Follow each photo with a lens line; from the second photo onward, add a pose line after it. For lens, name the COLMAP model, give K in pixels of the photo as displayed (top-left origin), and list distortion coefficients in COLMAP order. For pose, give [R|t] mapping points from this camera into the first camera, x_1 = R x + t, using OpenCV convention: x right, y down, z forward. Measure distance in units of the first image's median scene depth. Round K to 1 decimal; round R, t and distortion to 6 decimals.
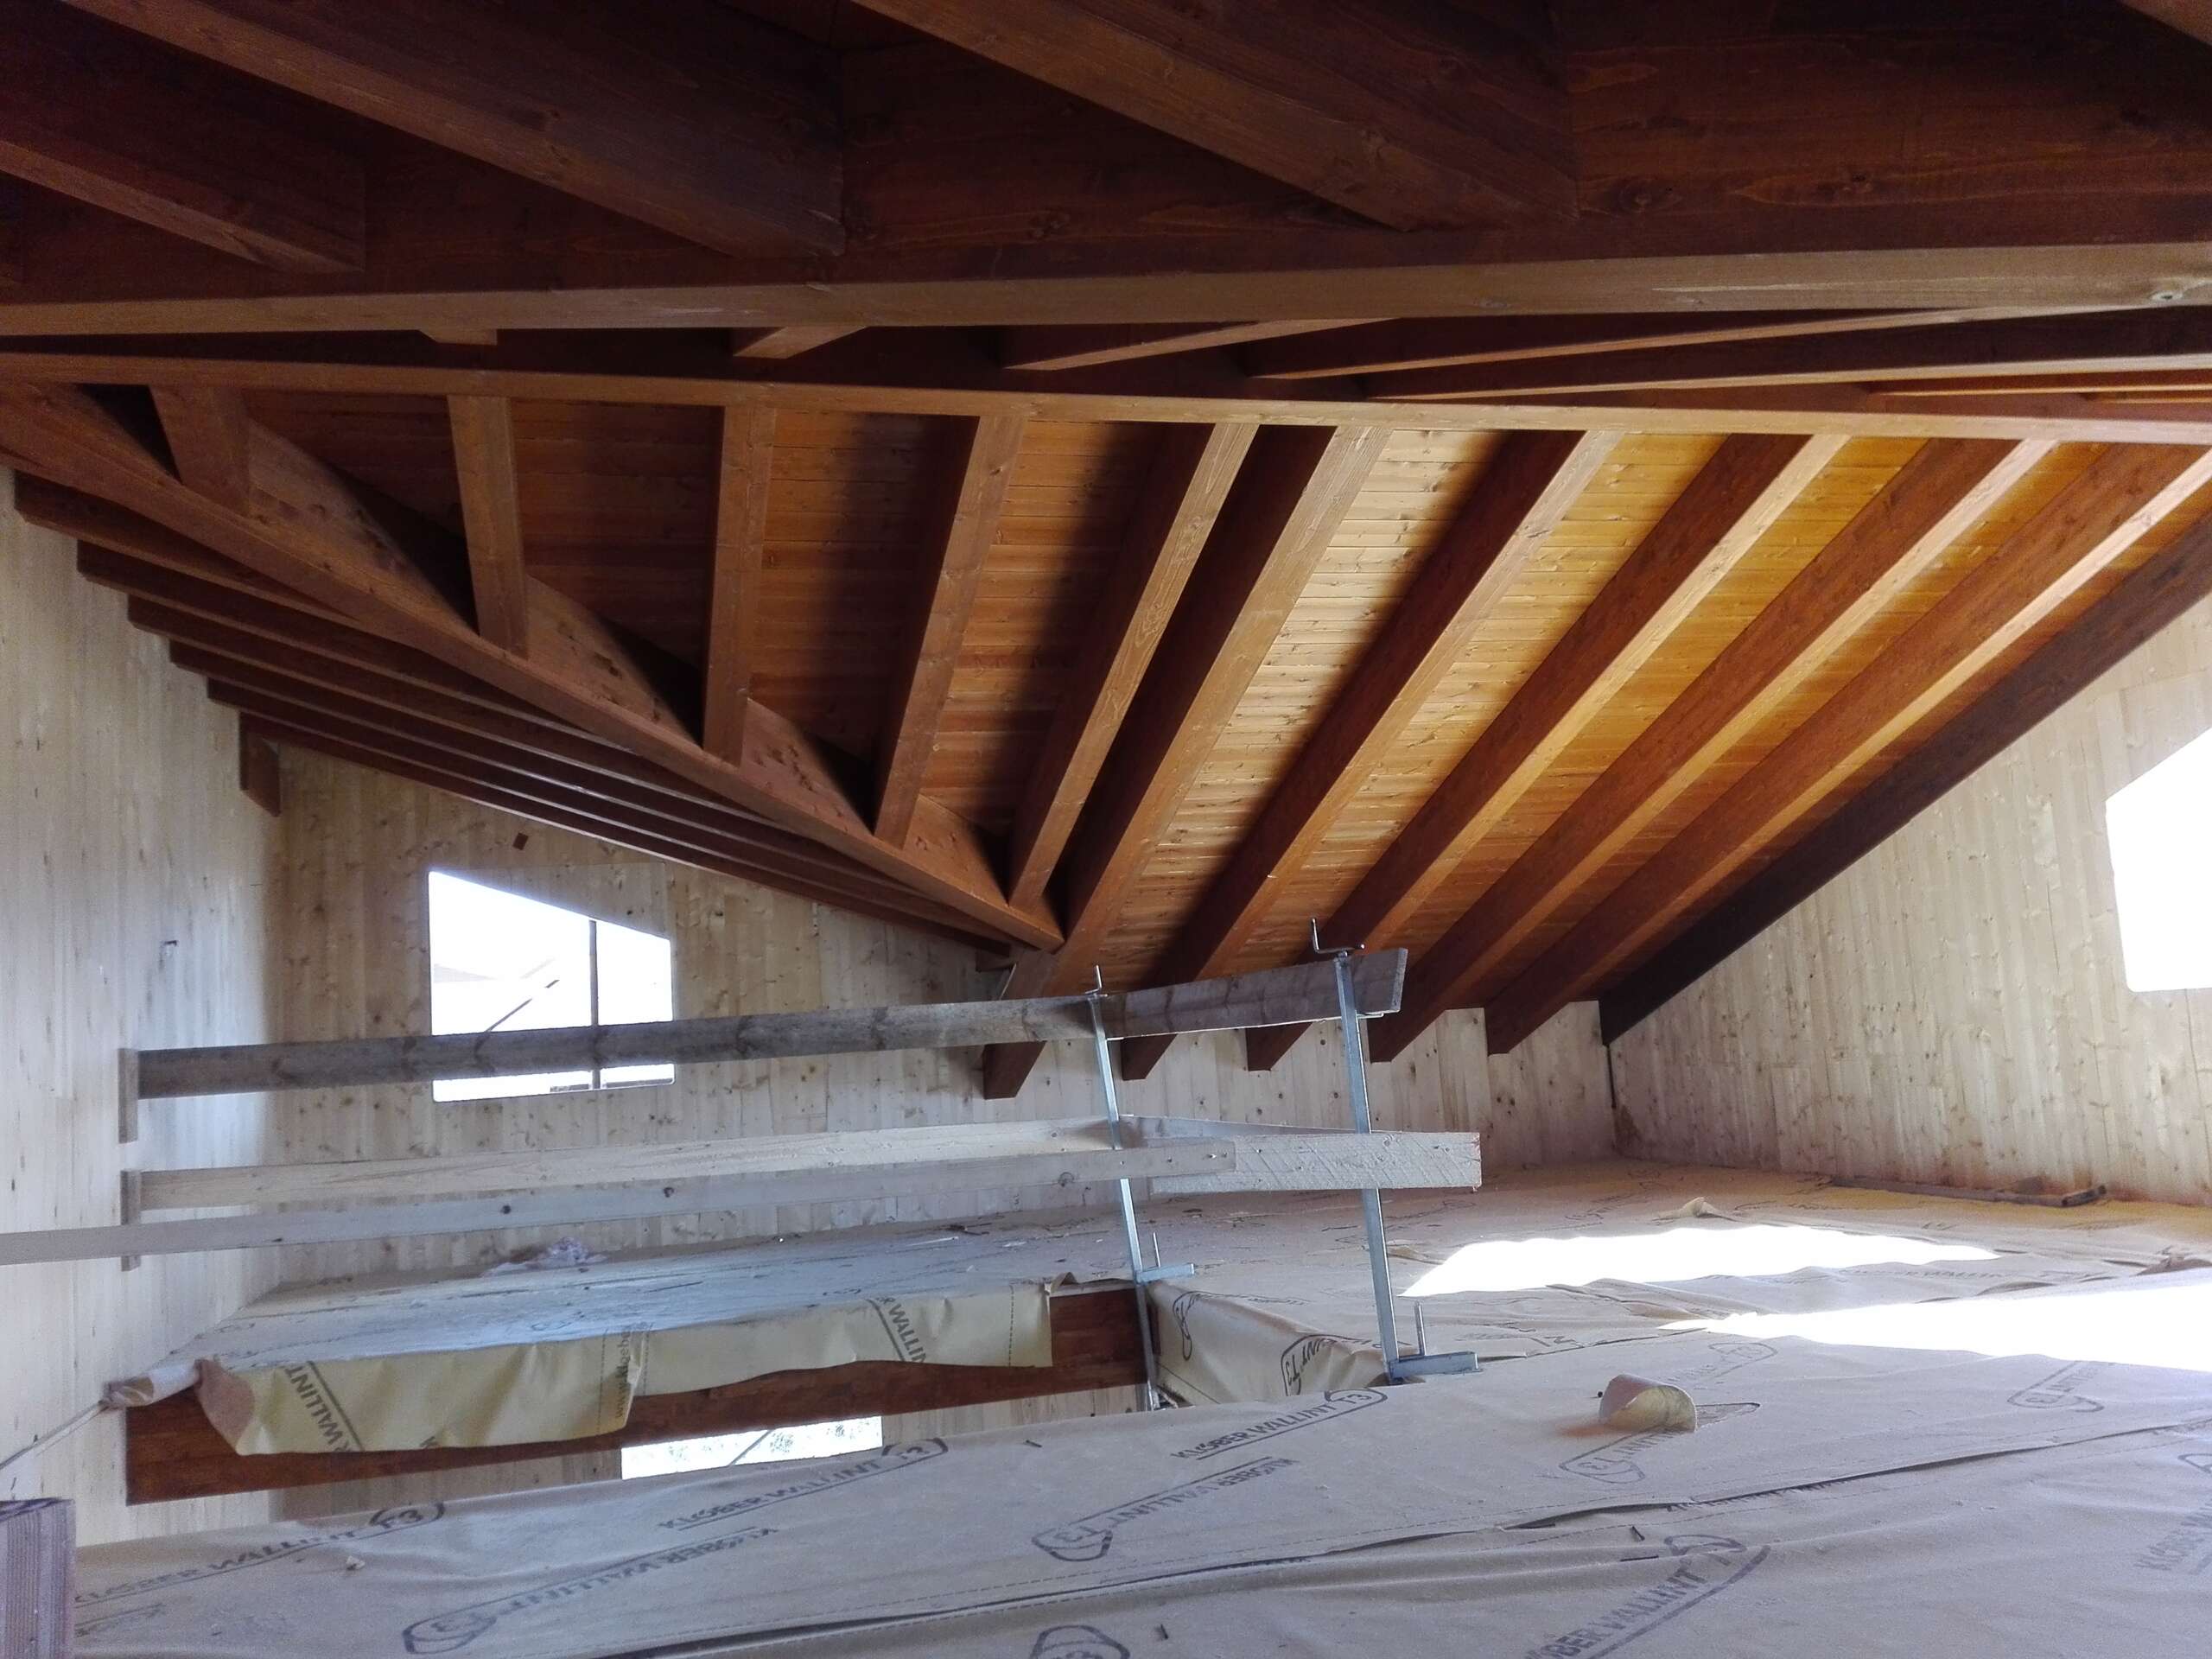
lens RADIAL K [[1763.7, 0, 1106.0], [0, 1763.7, 829.5], [0, 0, 1]] dist [0.129248, -0.215538]
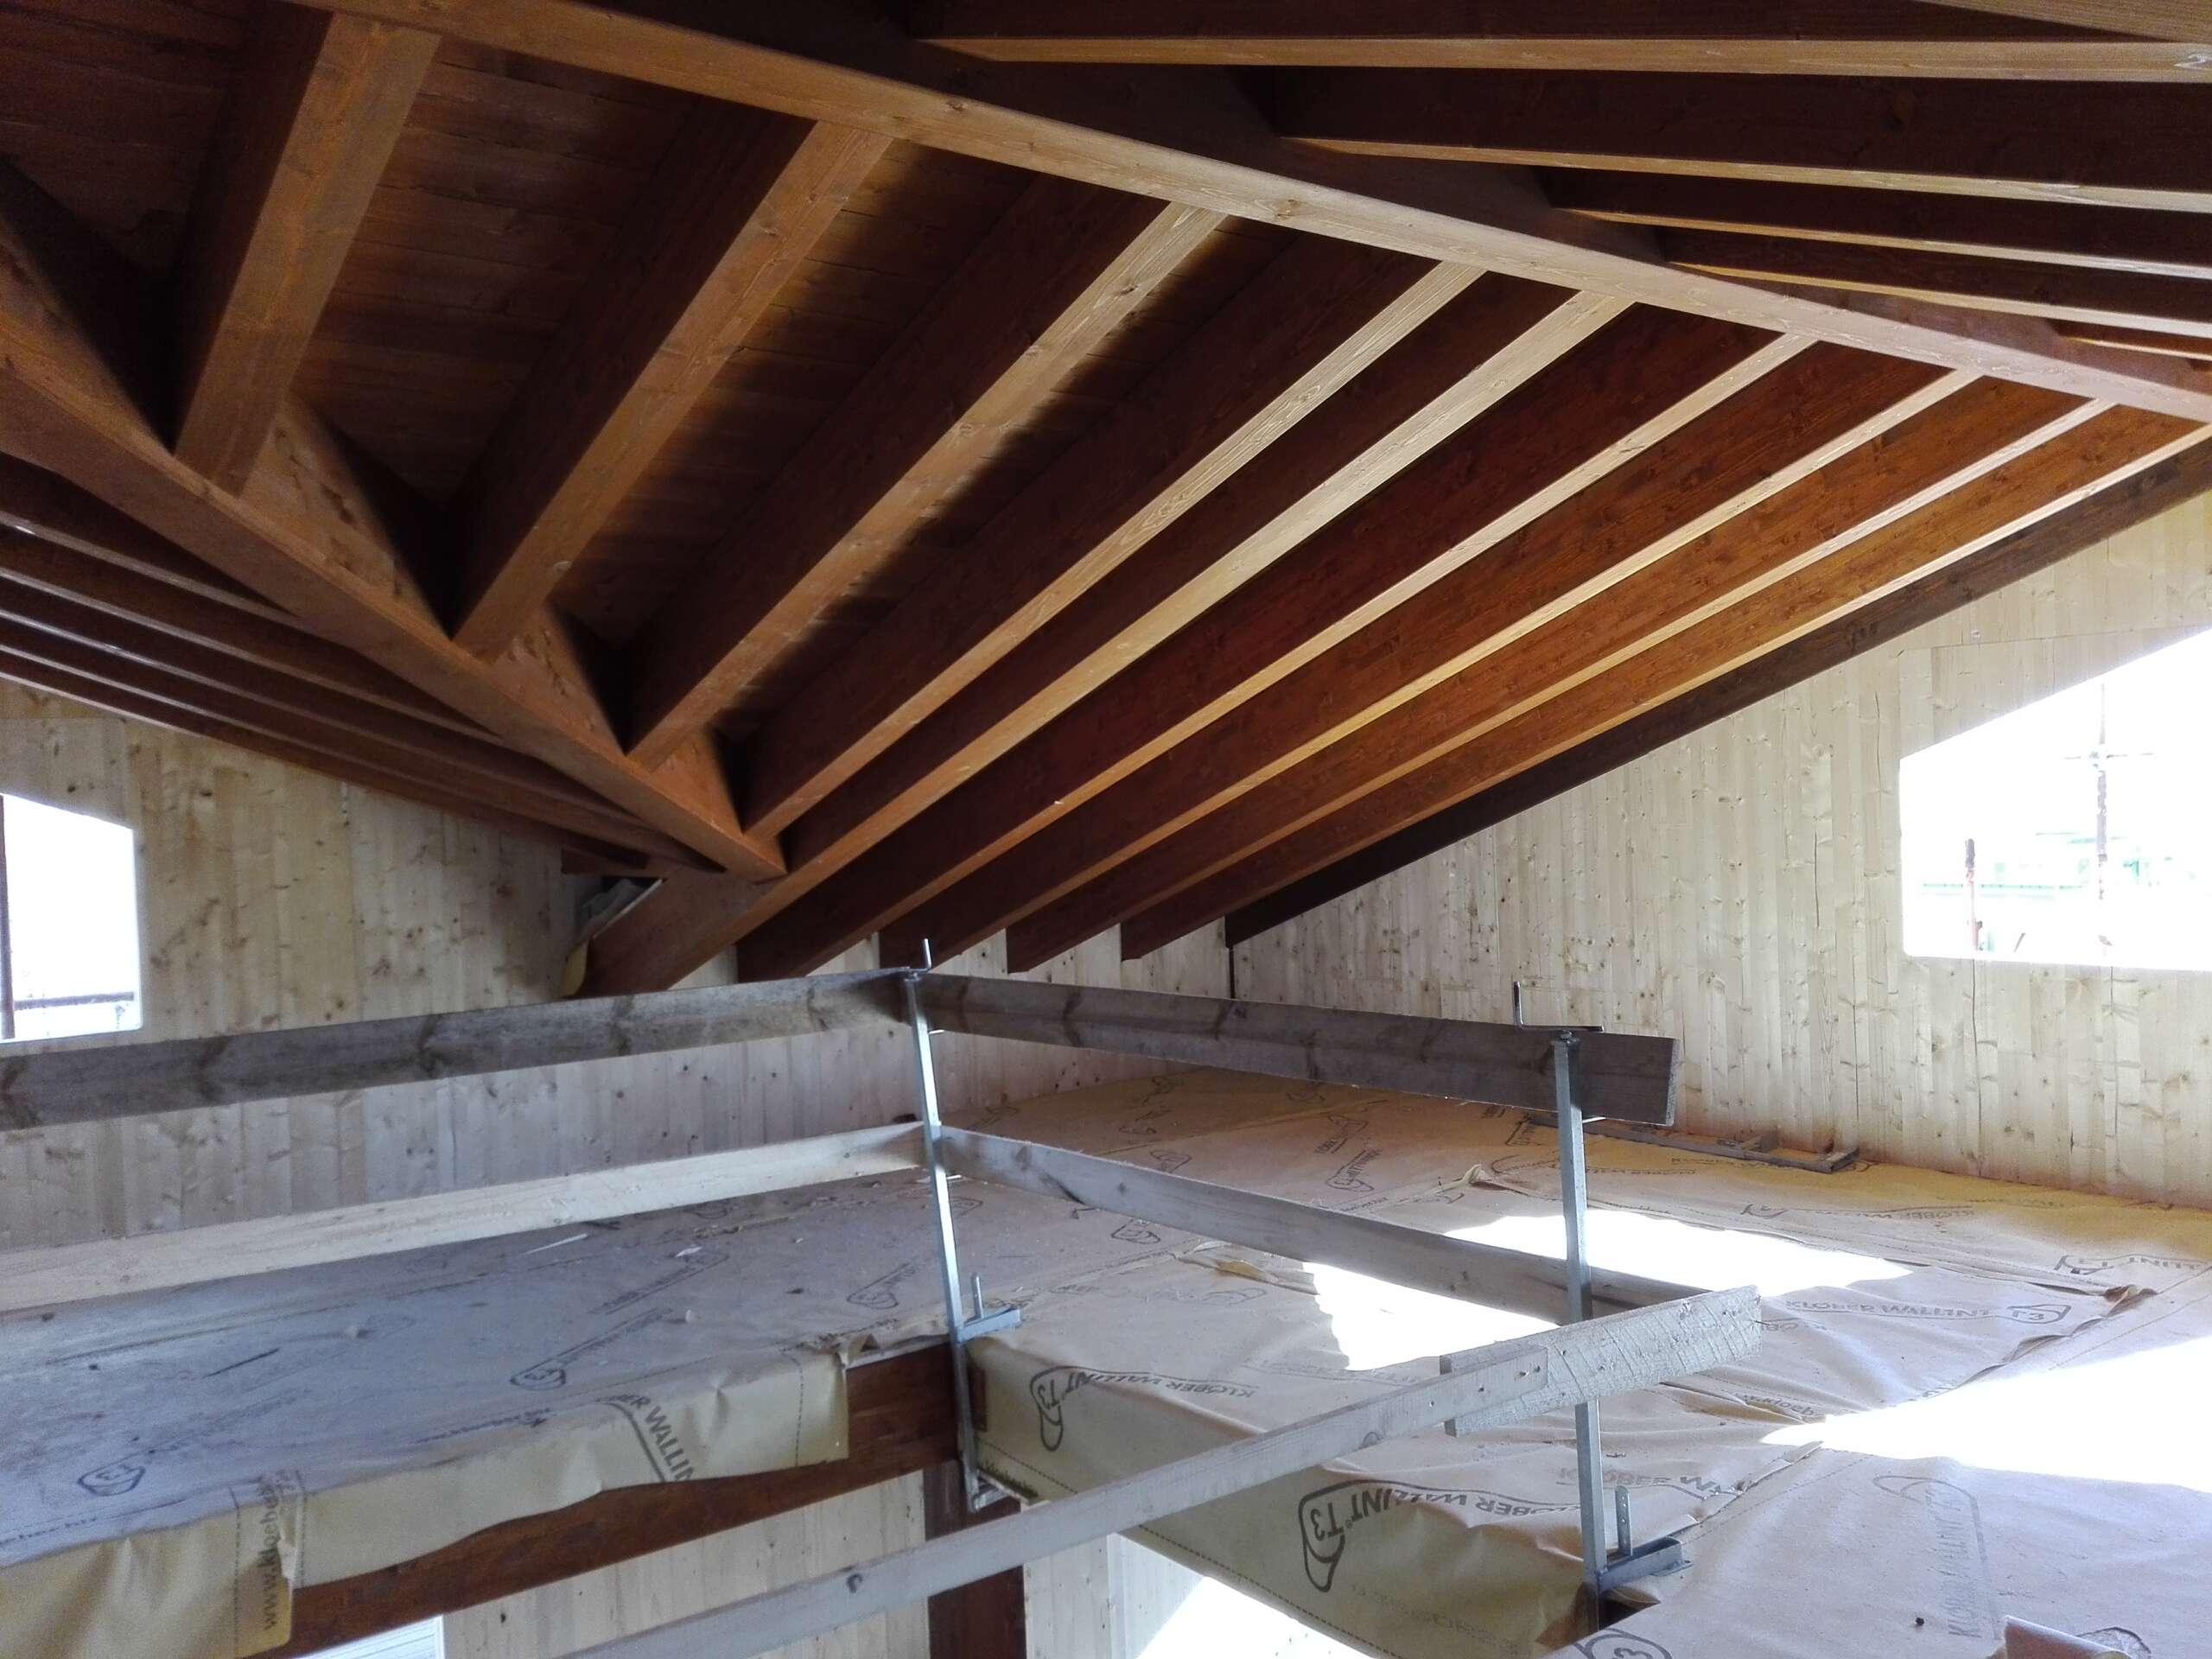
lens RADIAL K [[1781.1, 0, 1106.0], [0, 1781.1, 829.5], [0, 0, 1]] dist [0.124921, -0.226211]
pose [[0.928065, 0.024561, 0.371607, -0.203520], [-0.066636, 0.992672, 0.100809, -0.048308], [-0.366408, -0.118319, 0.922901, 0.251407]]
